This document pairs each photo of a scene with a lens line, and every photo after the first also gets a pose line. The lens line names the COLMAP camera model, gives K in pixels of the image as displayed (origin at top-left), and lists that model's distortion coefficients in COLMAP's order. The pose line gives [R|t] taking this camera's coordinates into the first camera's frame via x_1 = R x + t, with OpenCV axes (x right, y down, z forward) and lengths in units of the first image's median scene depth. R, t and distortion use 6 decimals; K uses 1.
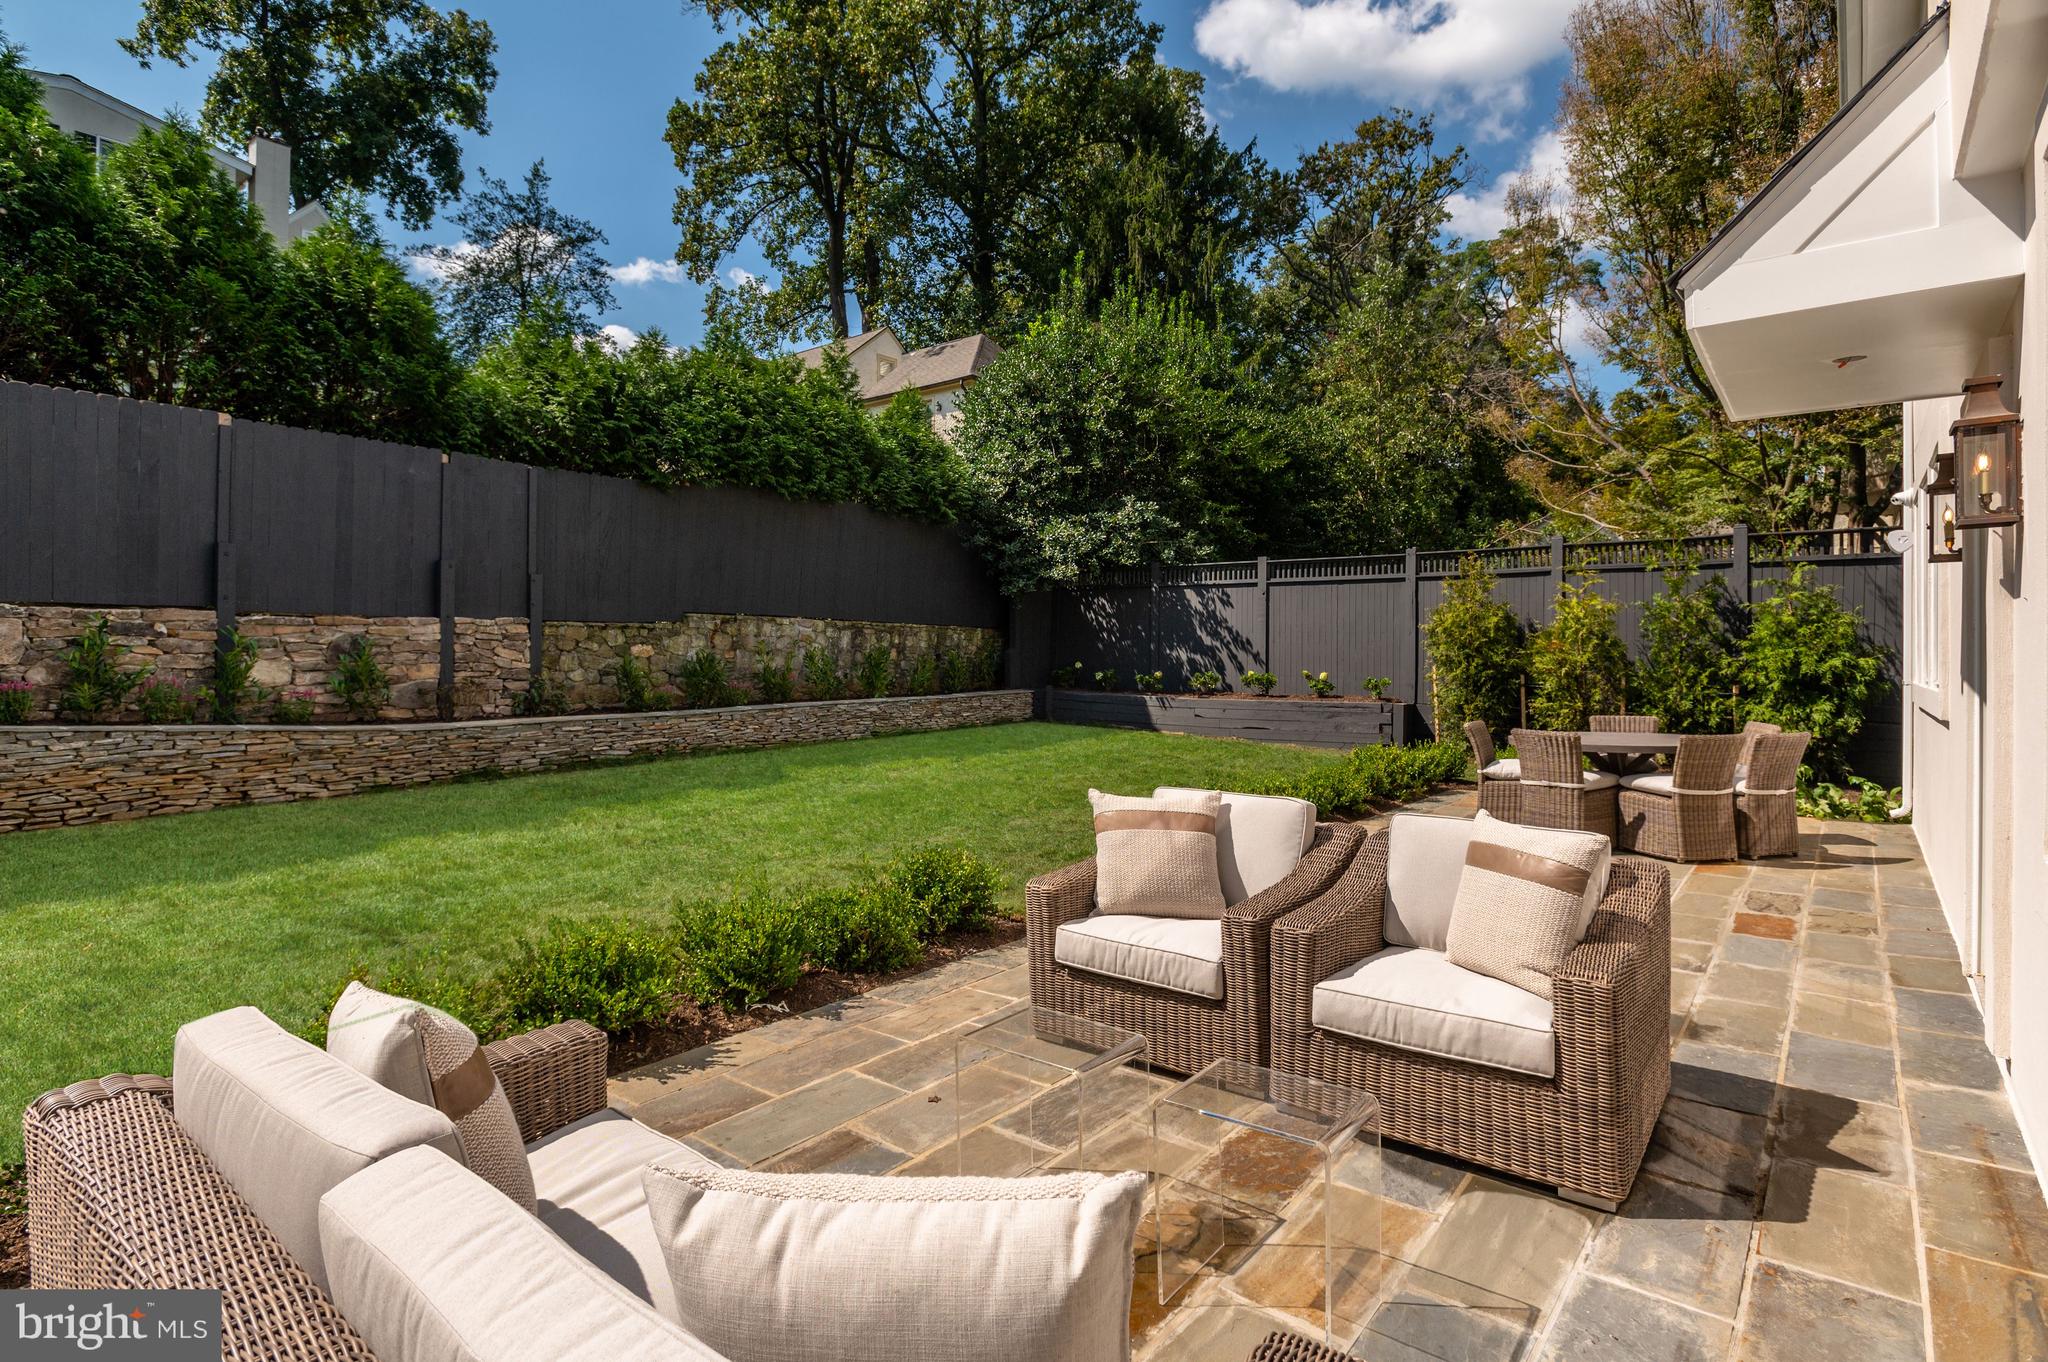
lens RADIAL K [[1032.7, 0, 1004.0], [0, 1032.7, 644.5], [0, 0, 1]] dist [-0.016658, 0.001626]
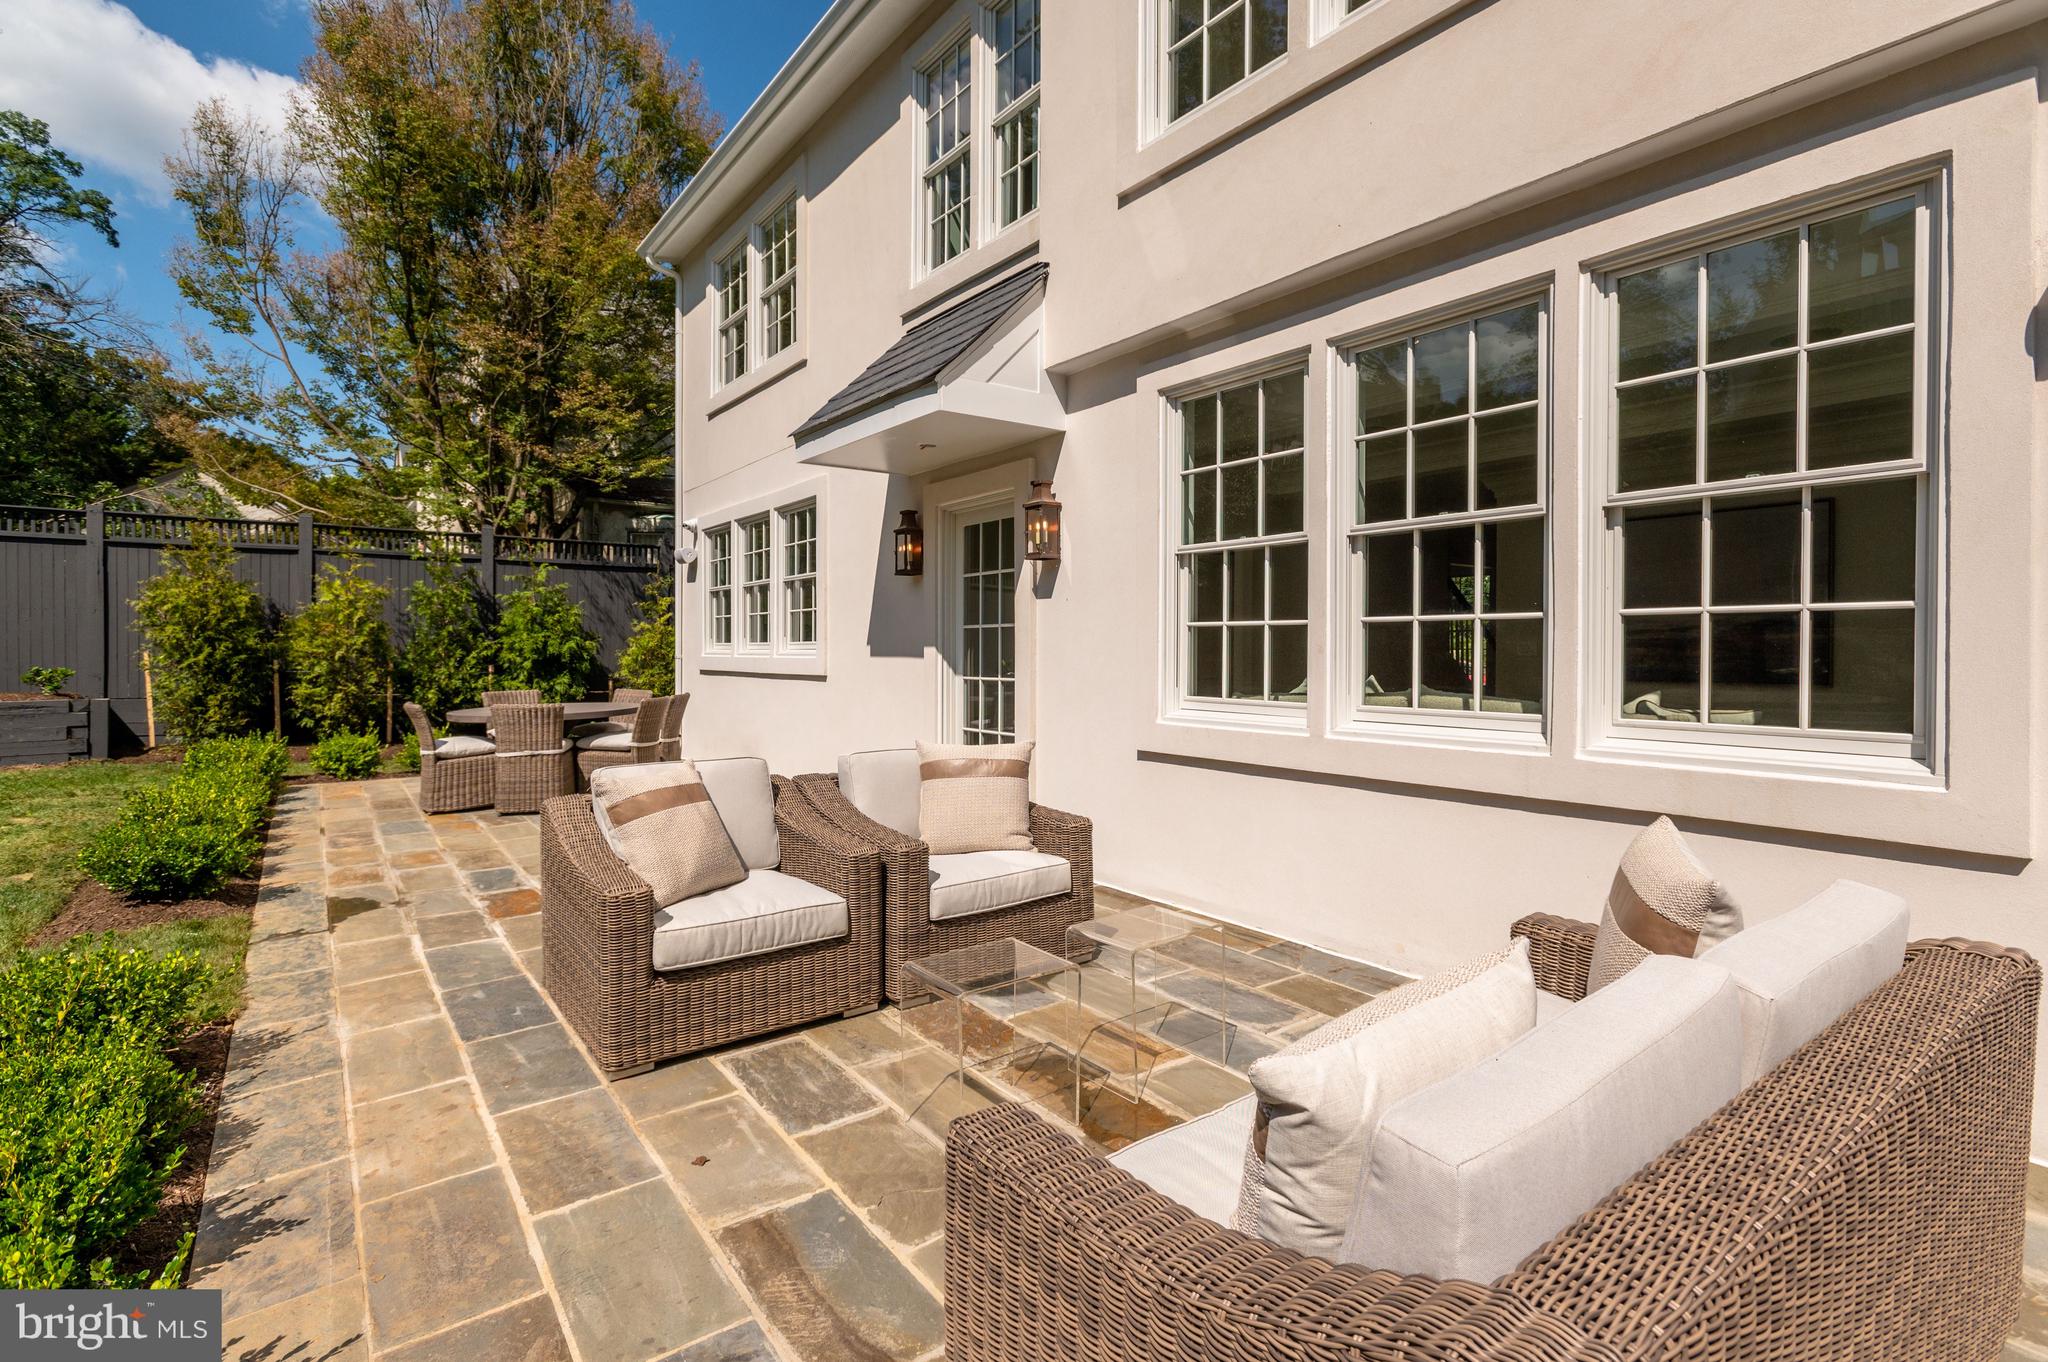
lens RADIAL K [[983.9, 0, 1006.0], [0, 983.9, 657.3], [0, 0, 1]] dist [-0.008556, -0.000438]
pose [[0.233940, -0.011943, 0.972178, -0.533527], [-0.008203, 0.999865, 0.014257, 0.025052], [-0.972216, -0.011310, 0.233810, 0.420514]]
